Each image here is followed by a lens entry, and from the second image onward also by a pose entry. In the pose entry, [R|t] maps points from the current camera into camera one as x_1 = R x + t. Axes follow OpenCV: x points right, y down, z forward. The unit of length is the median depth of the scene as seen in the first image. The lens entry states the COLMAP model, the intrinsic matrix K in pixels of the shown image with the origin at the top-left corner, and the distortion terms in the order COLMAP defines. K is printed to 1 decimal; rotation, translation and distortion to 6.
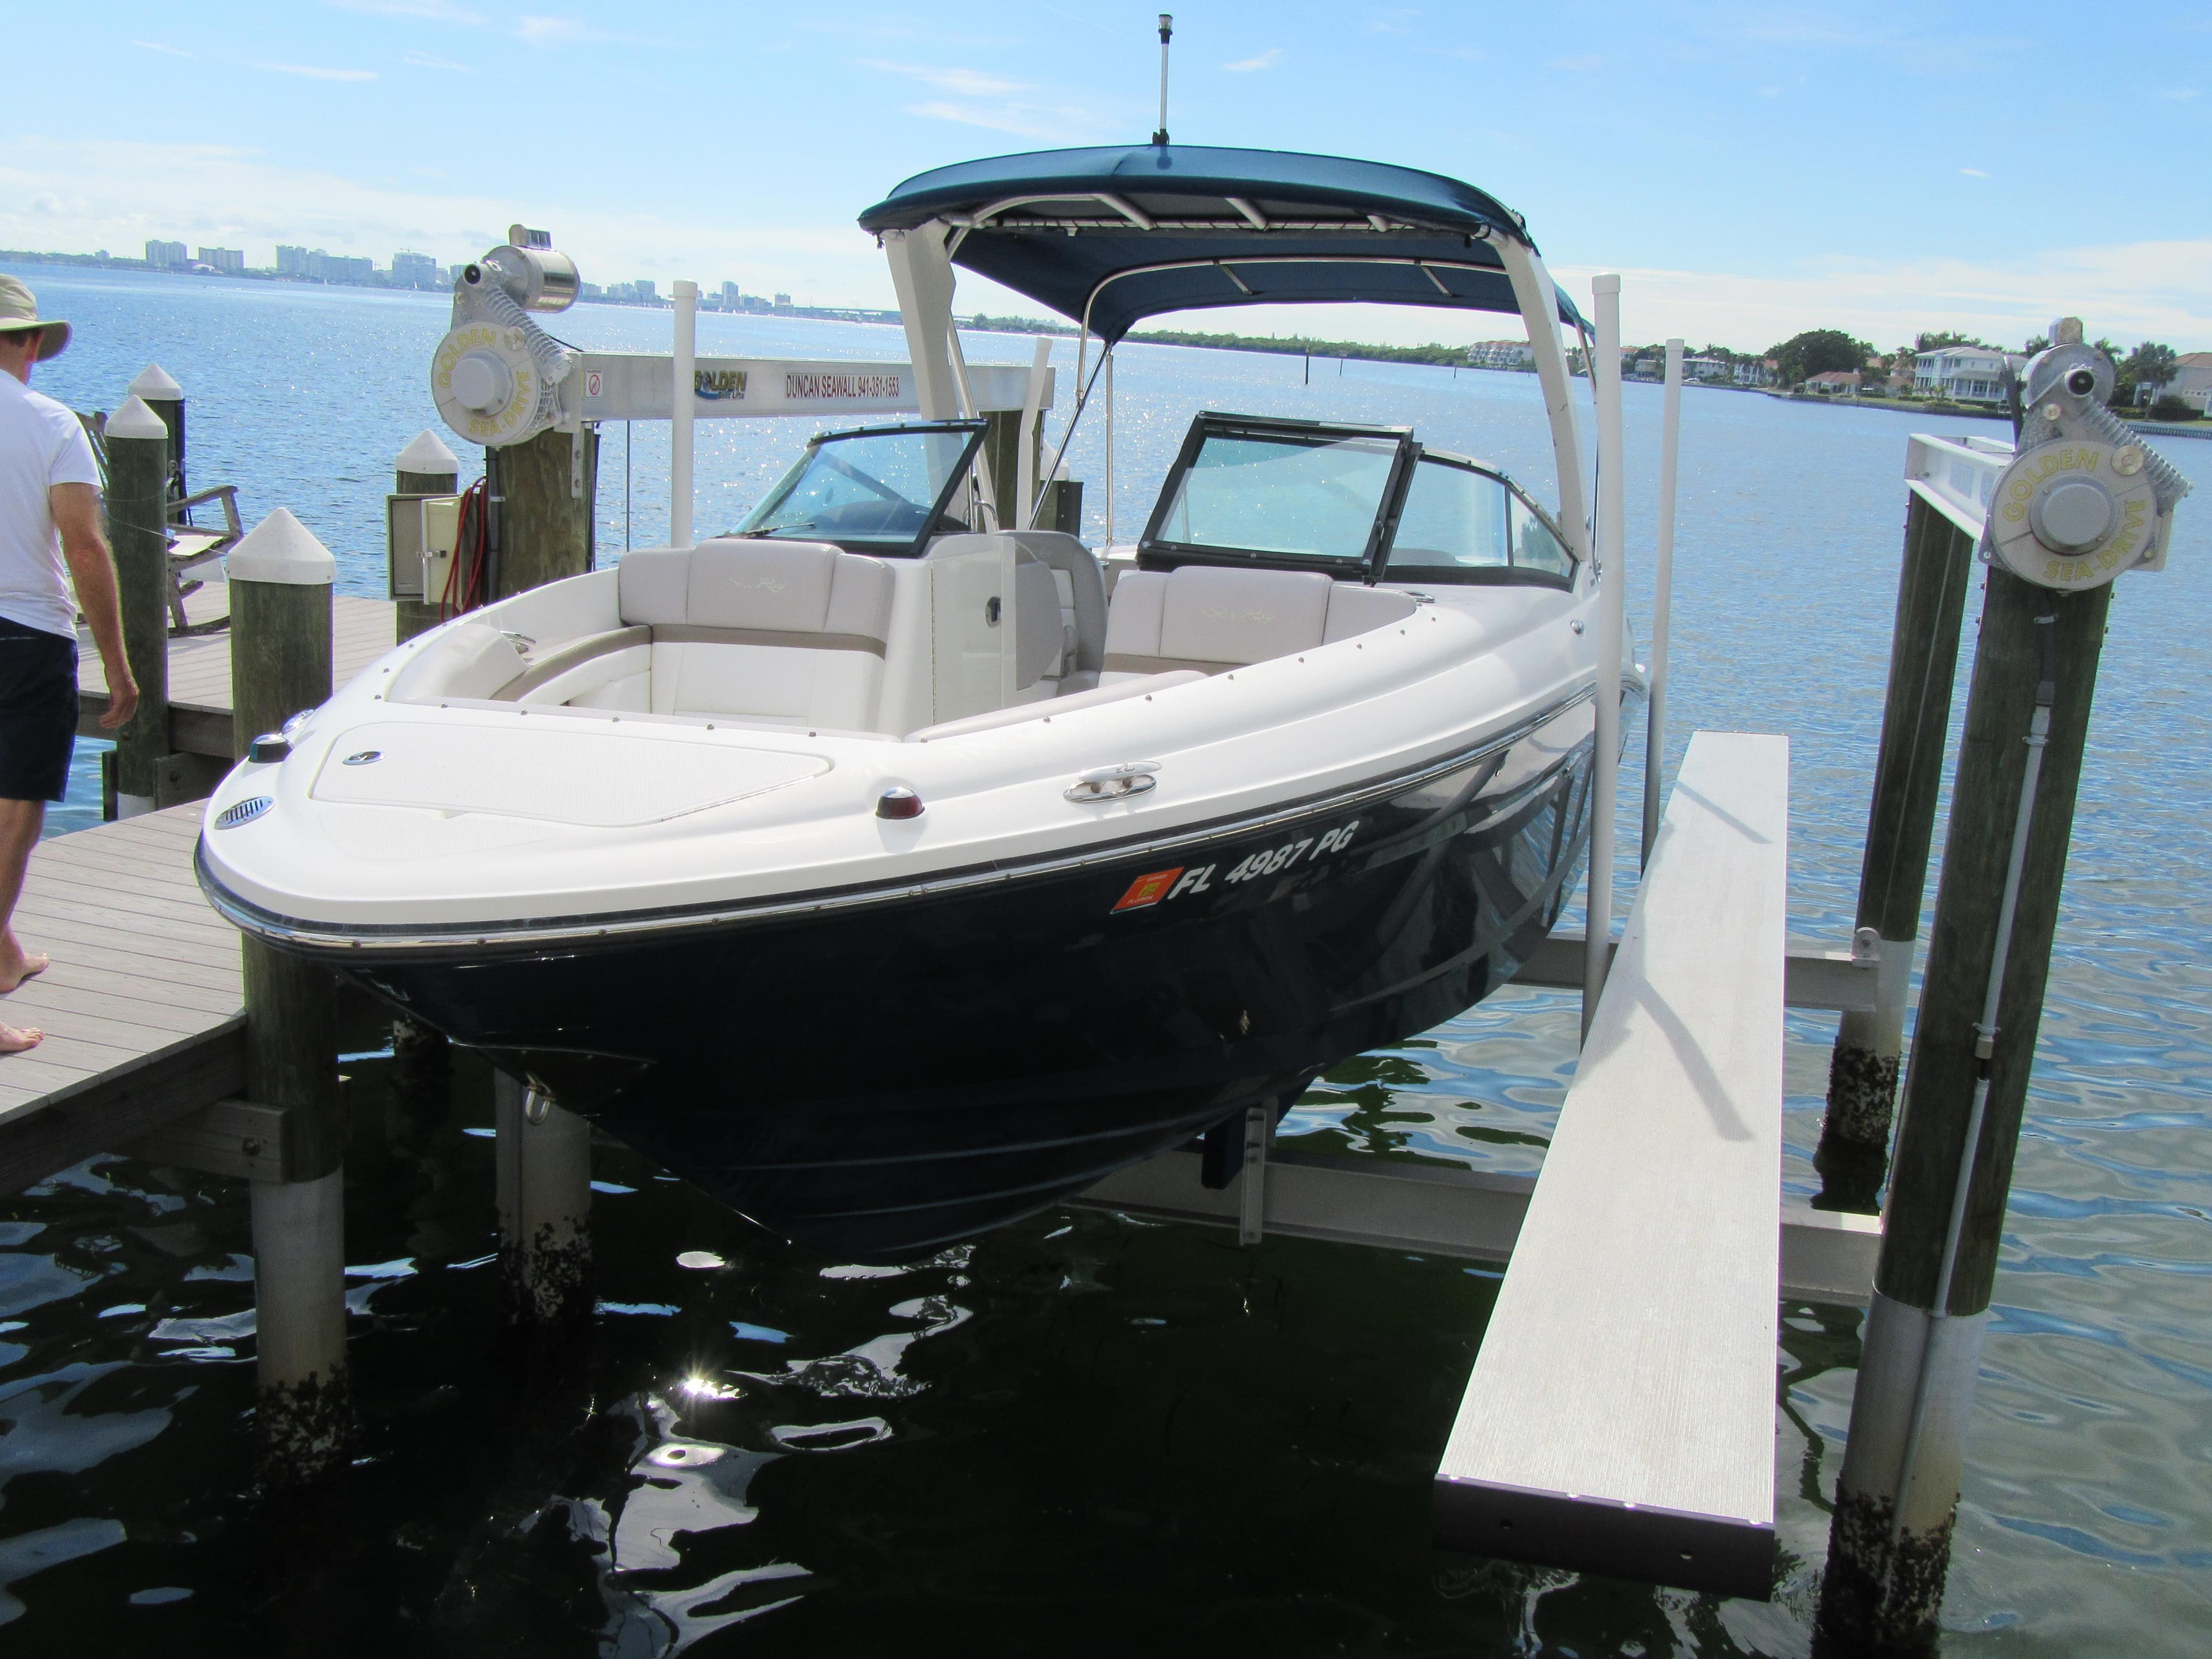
lens RADIAL K [[2128.3, 0, 1115.6], [0, 2128.3, 823.0], [0, 0, 1]] dist [-0.003626, 0.011930]
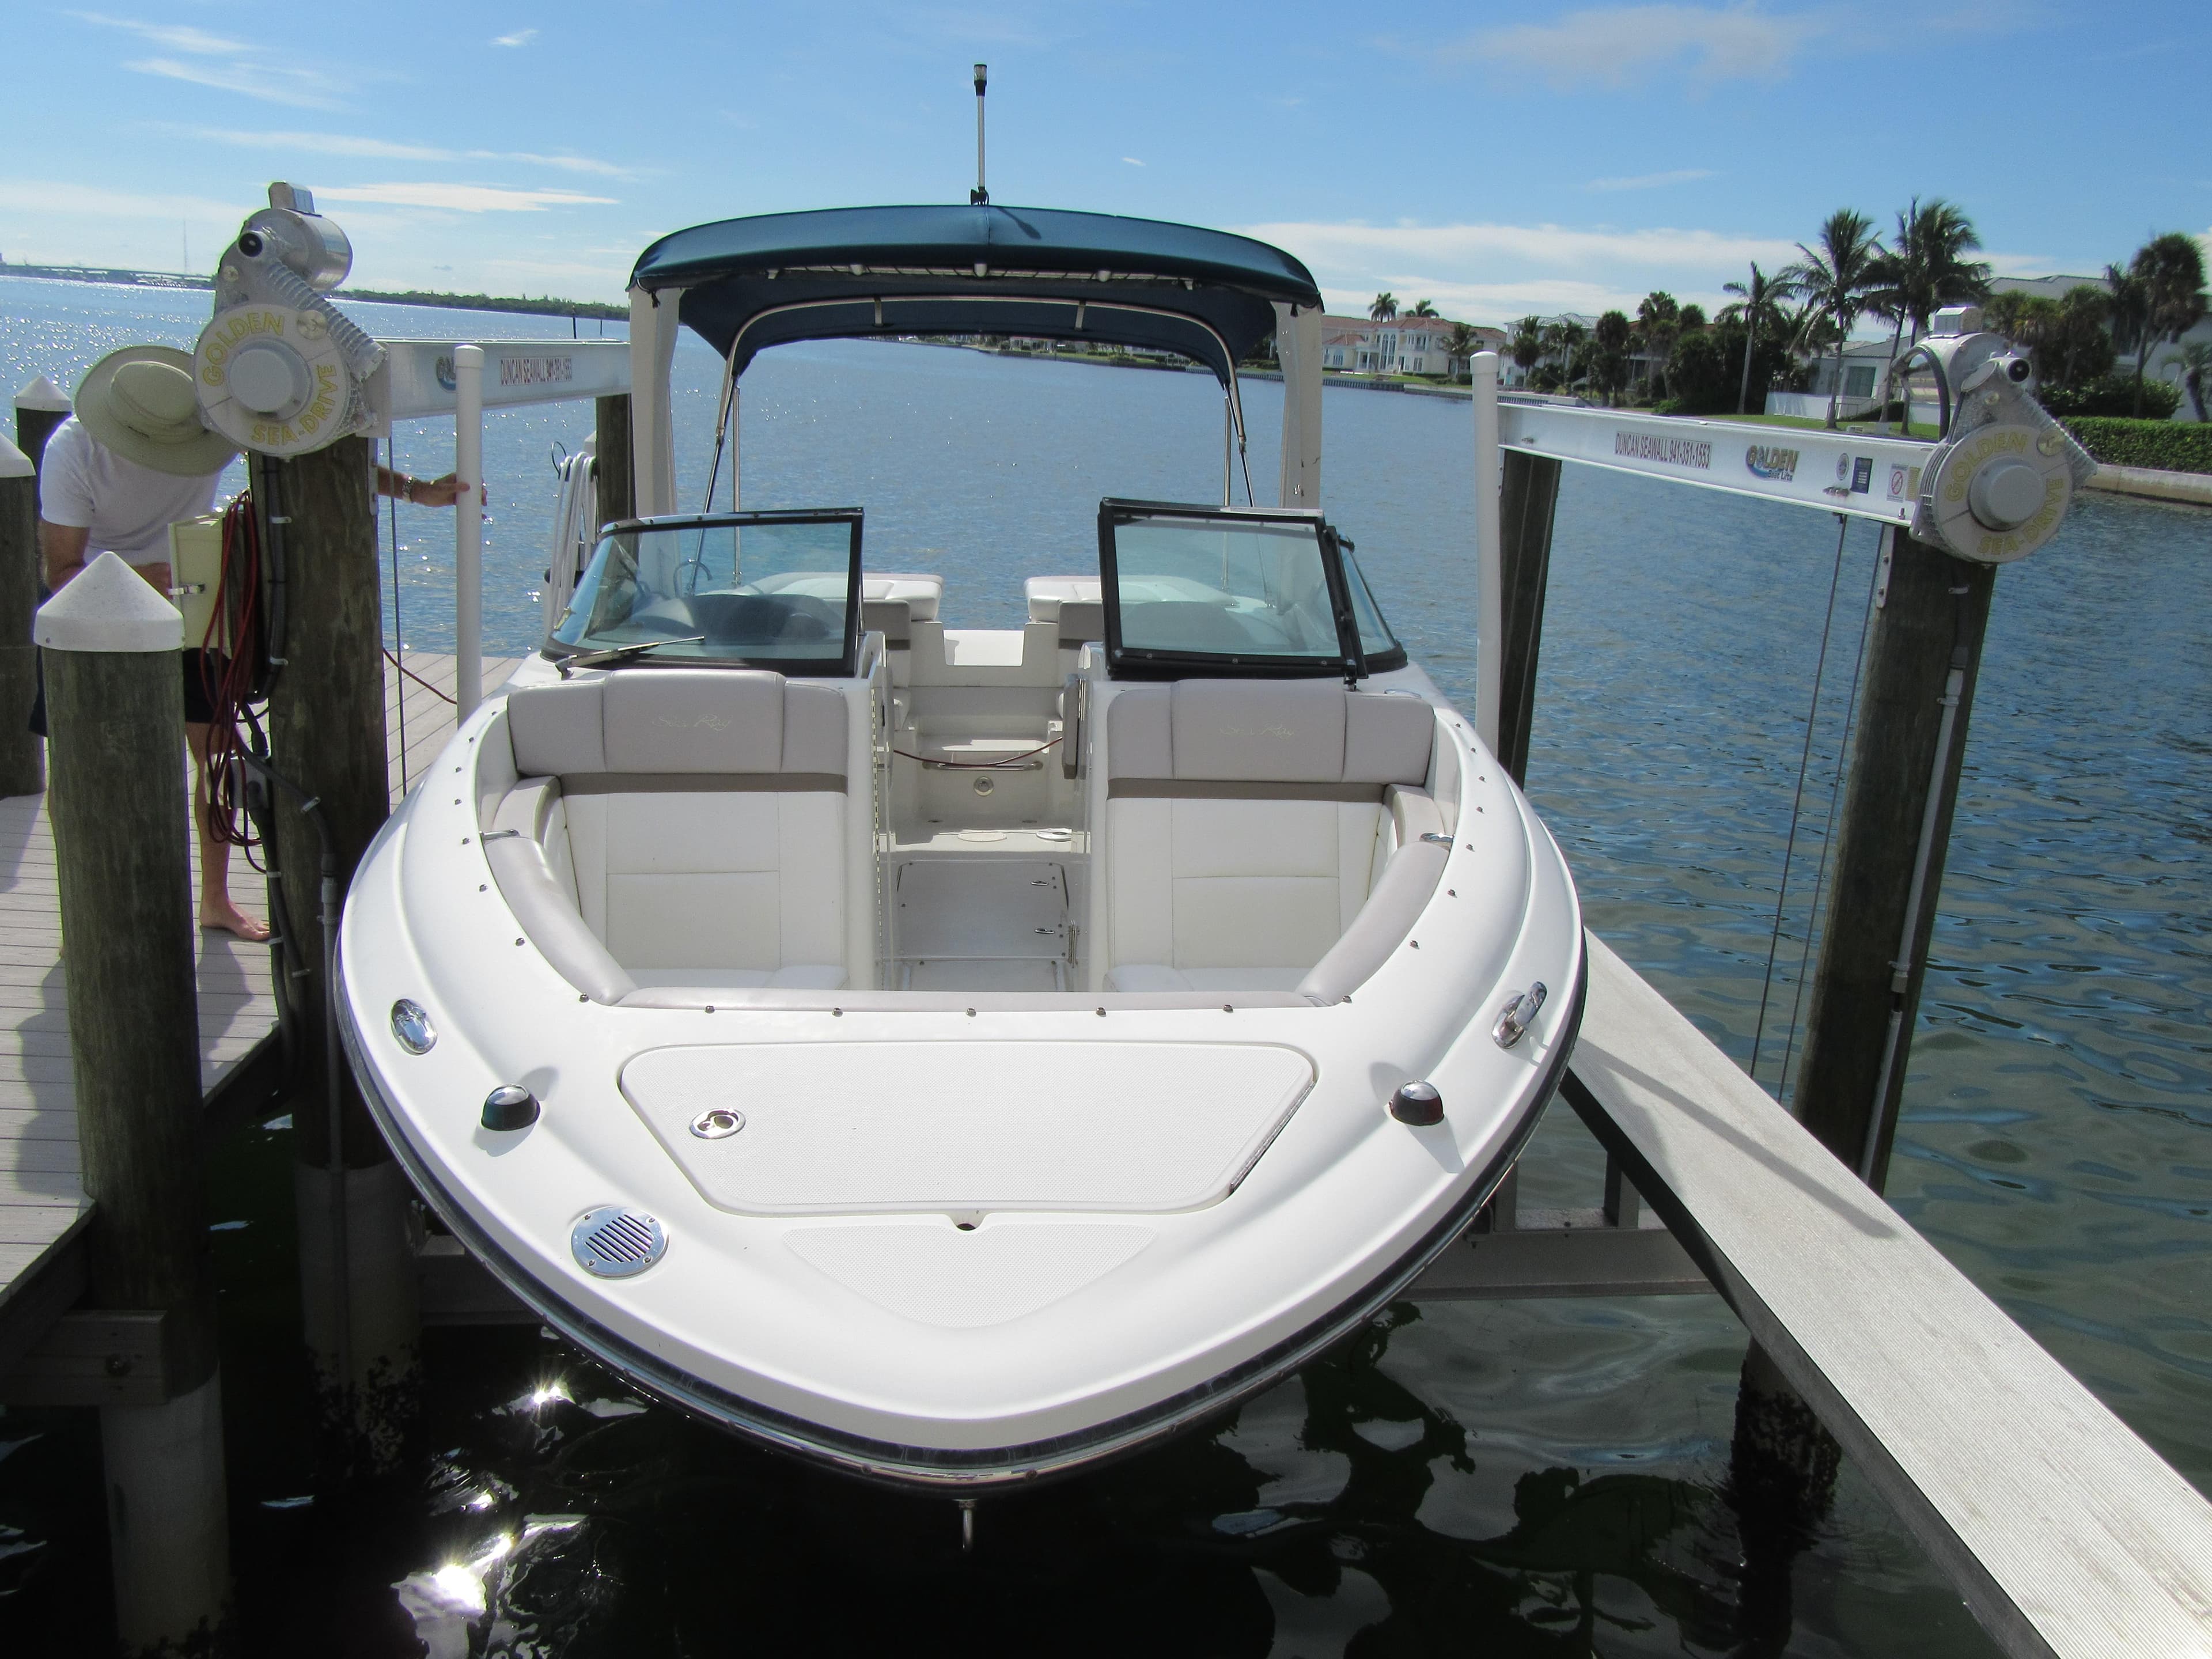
lens RADIAL K [[1896.2, 0, 1115.4], [0, 1896.2, 826.2], [0, 0, 1]] dist [0.006273, 0.008125]
pose [[0.934755, -0.091345, 0.343349, -0.262020], [0.075456, 0.995379, 0.059386, -0.055639], [-0.347187, -0.029604, 0.937328, 0.201423]]
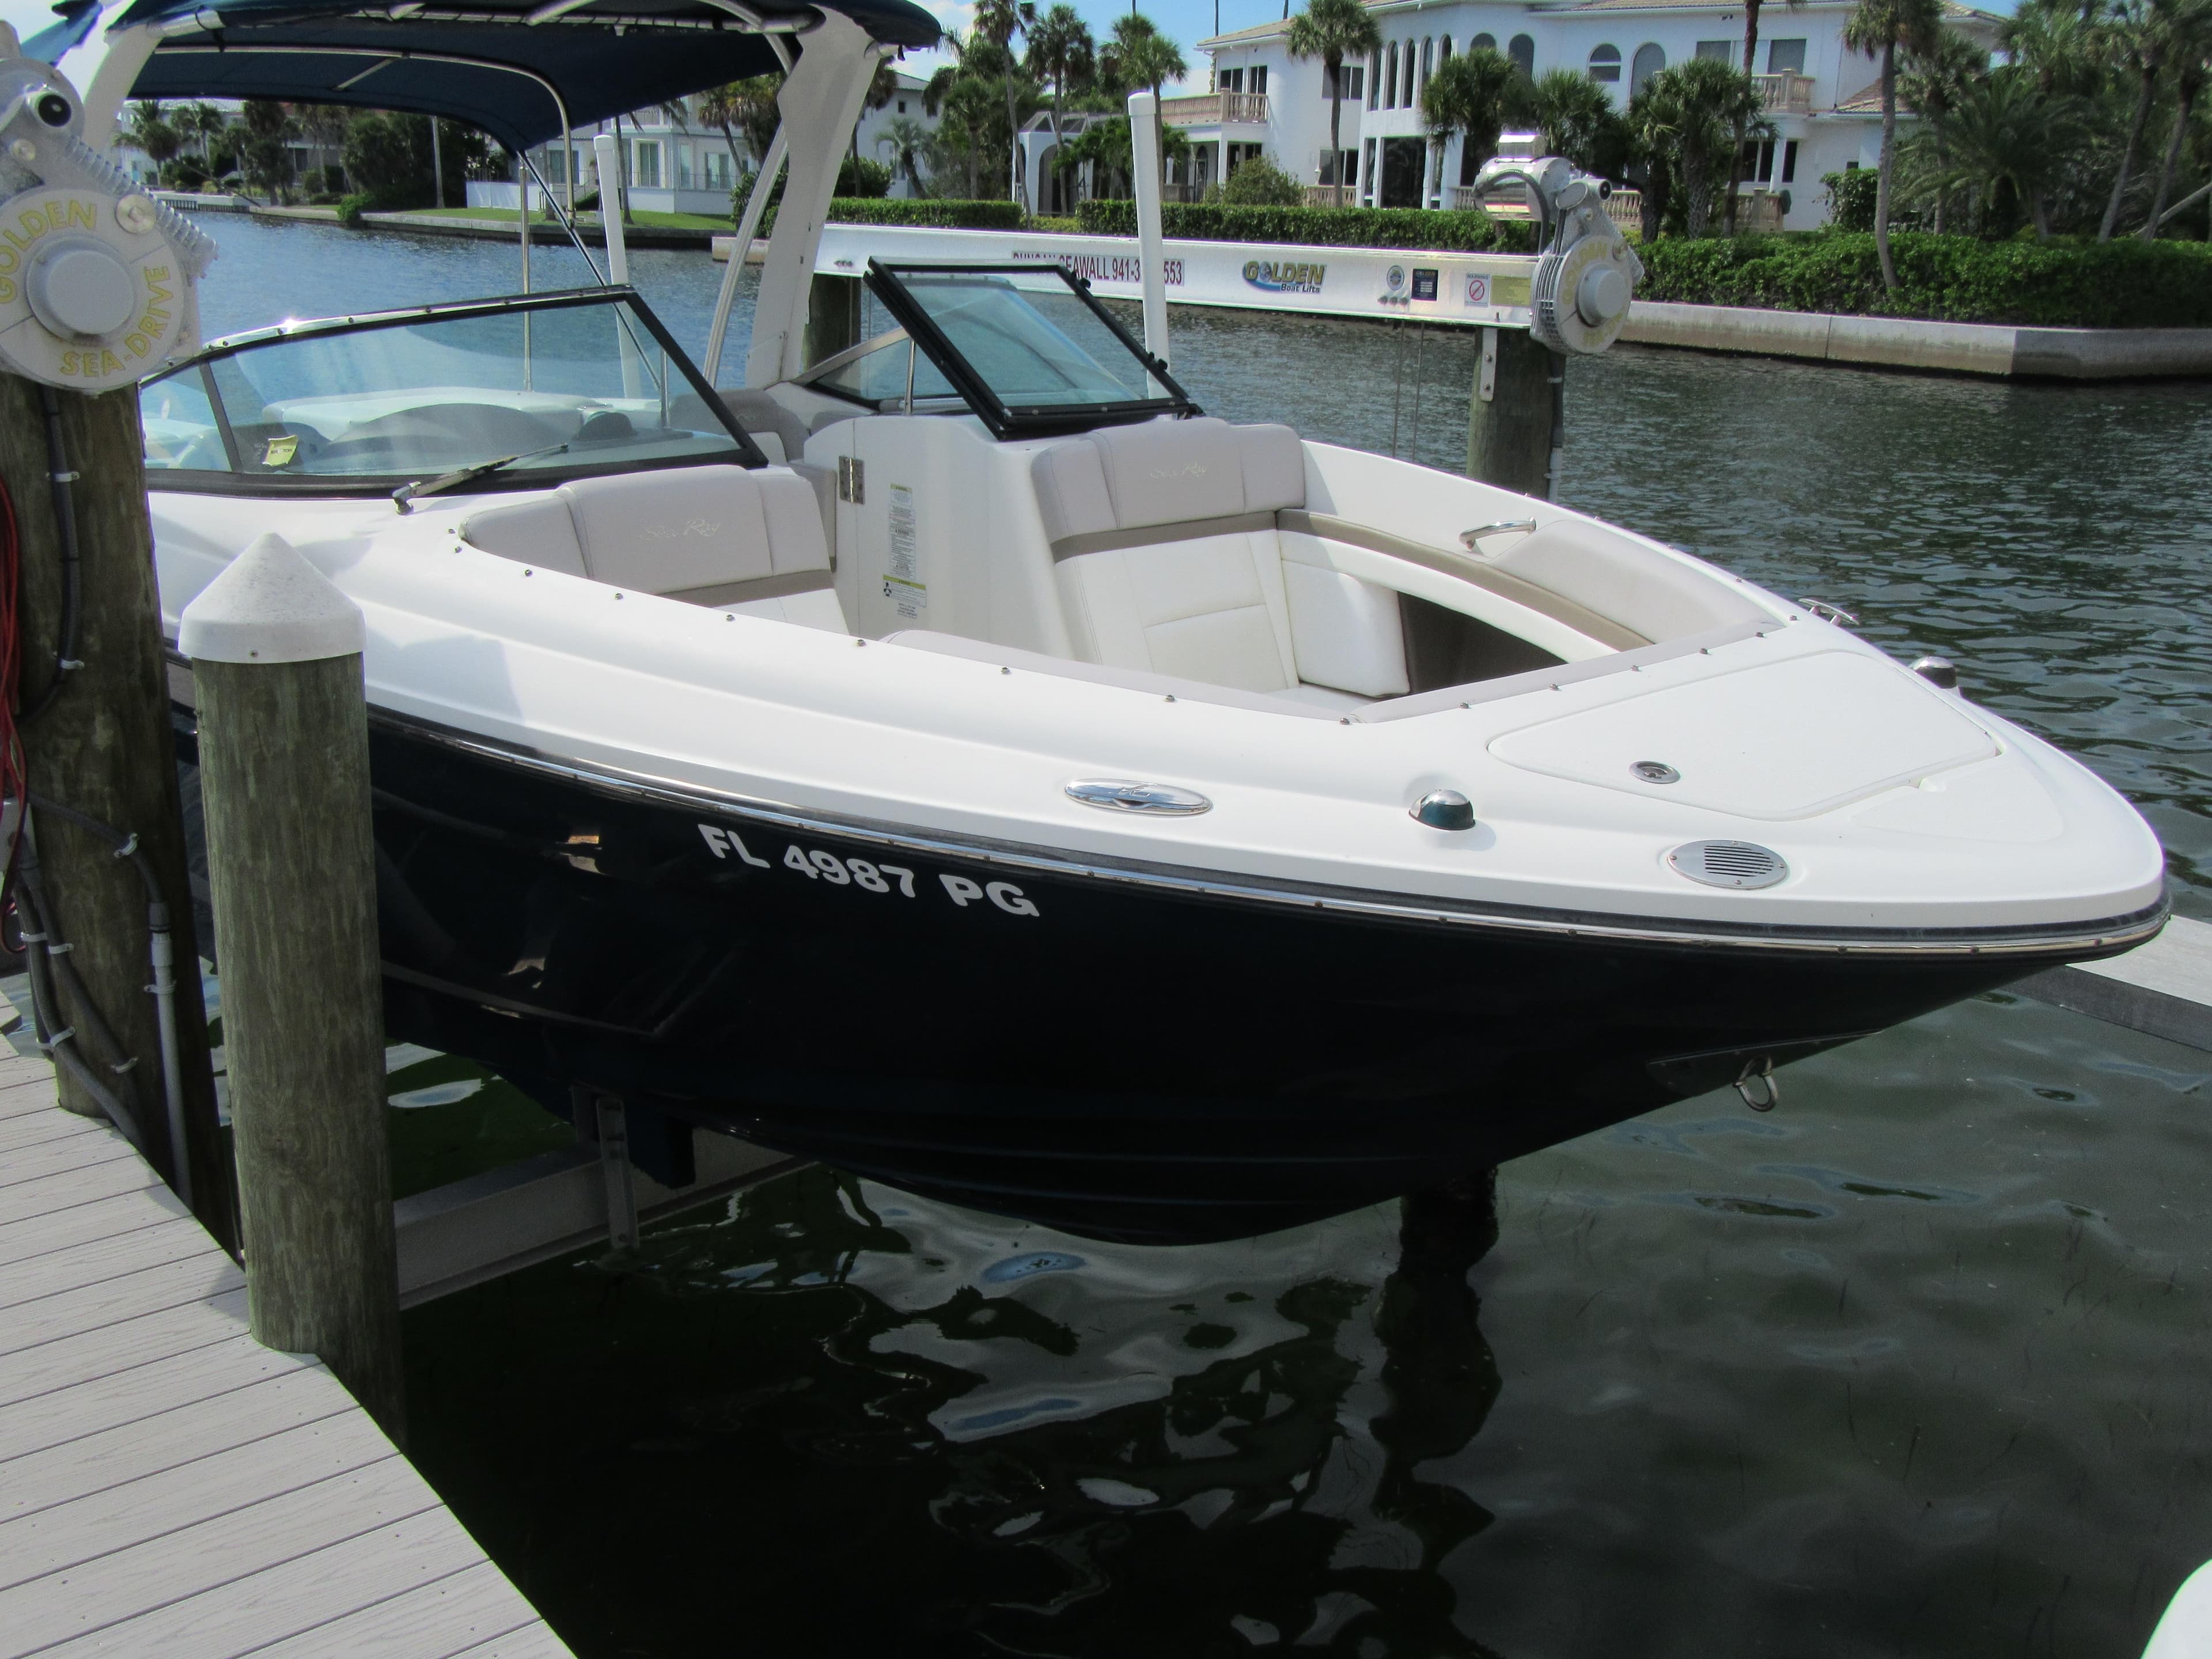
lens RADIAL K [[2128.3, 0, 1115.6], [0, 2128.3, 823.0], [0, 0, 1]] dist [-0.003626, 0.011930]
pose [[0.552368, -0.278626, 0.785658, -0.663905], [0.189763, 0.959770, 0.206958, -0.130892], [-0.811714, 0.034772, 0.583019, 0.407994]]
